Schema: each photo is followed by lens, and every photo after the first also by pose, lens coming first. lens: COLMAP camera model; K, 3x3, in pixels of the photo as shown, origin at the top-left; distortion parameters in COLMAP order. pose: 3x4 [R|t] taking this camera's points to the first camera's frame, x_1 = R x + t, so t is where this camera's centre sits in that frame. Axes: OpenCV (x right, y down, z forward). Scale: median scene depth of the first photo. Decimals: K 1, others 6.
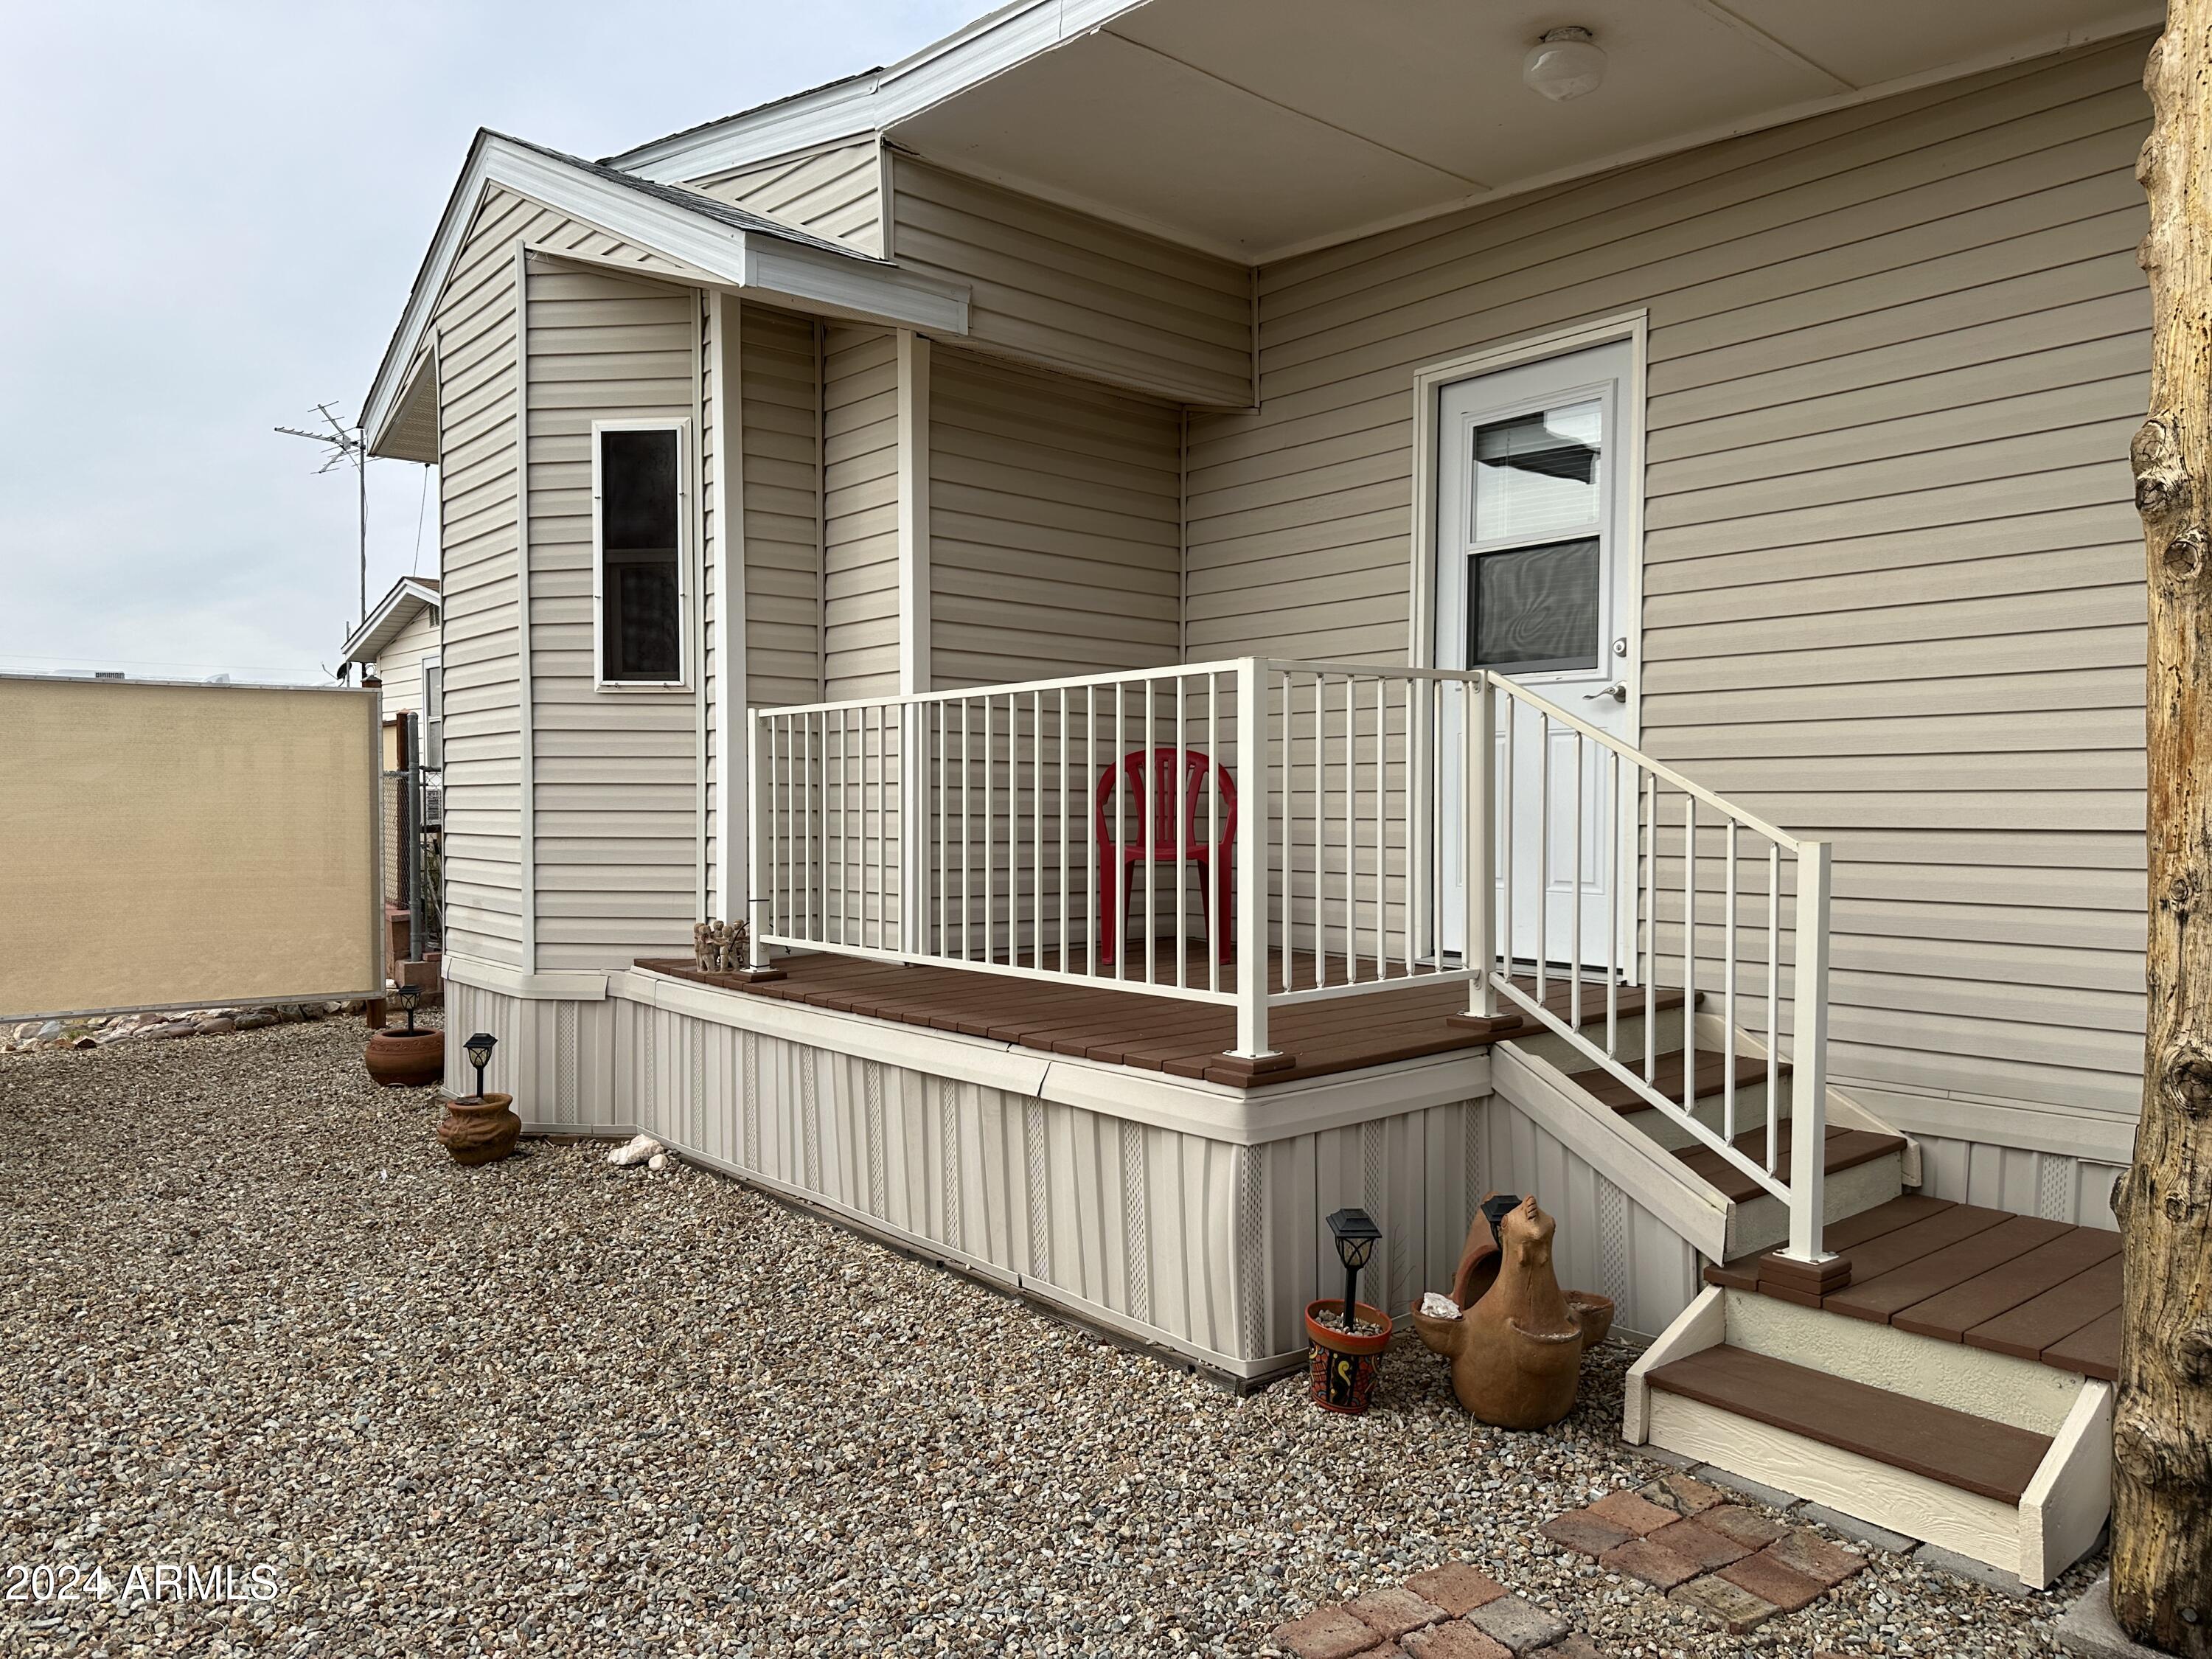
lens RADIAL K [[1542.3, 0, 1078.4], [0, 1542.3, 838.7], [0, 0, 1]] dist [0.035349, -0.038667]
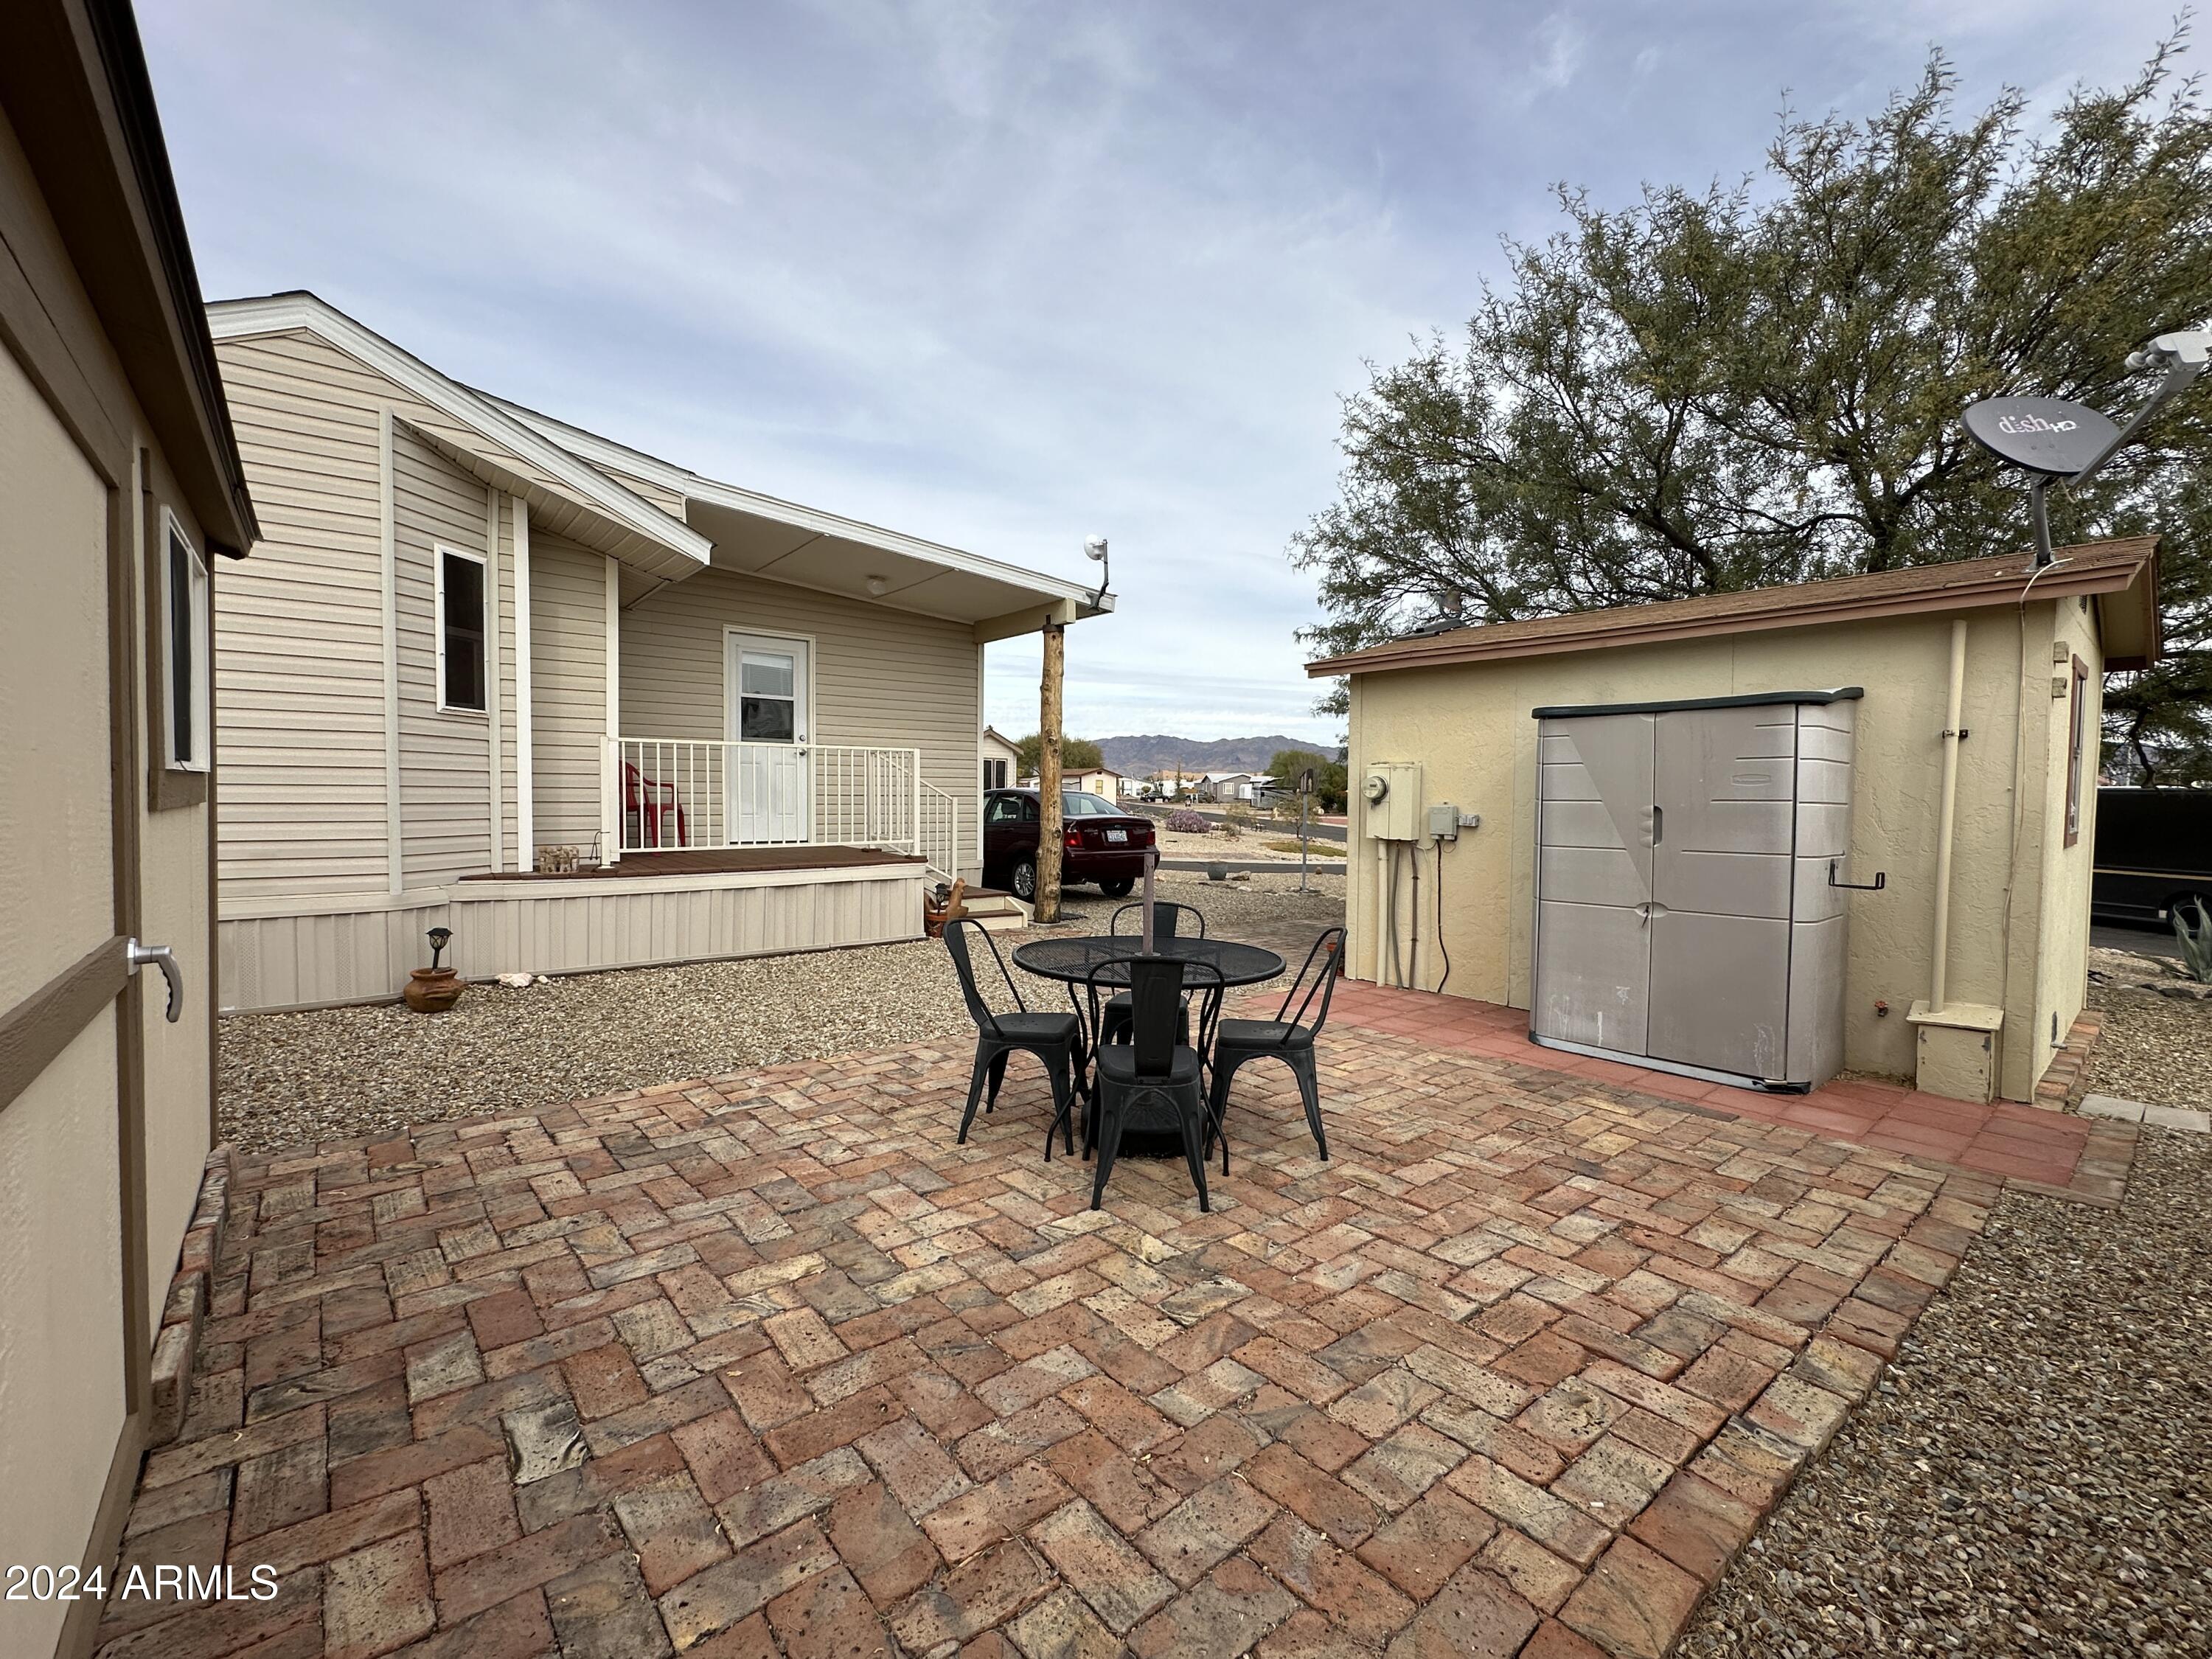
lens RADIAL K [[931.4, 0, 1106.0], [0, 931.4, 829.5], [0, 0, 1]] dist [-0.000034, 0.000474]
pose [[0.010982, -0.038265, 0.999207, -1.316567], [0.016977, 0.999131, 0.038076, 0.002150], [-0.999796, 0.016546, 0.011622, 0.312068]]
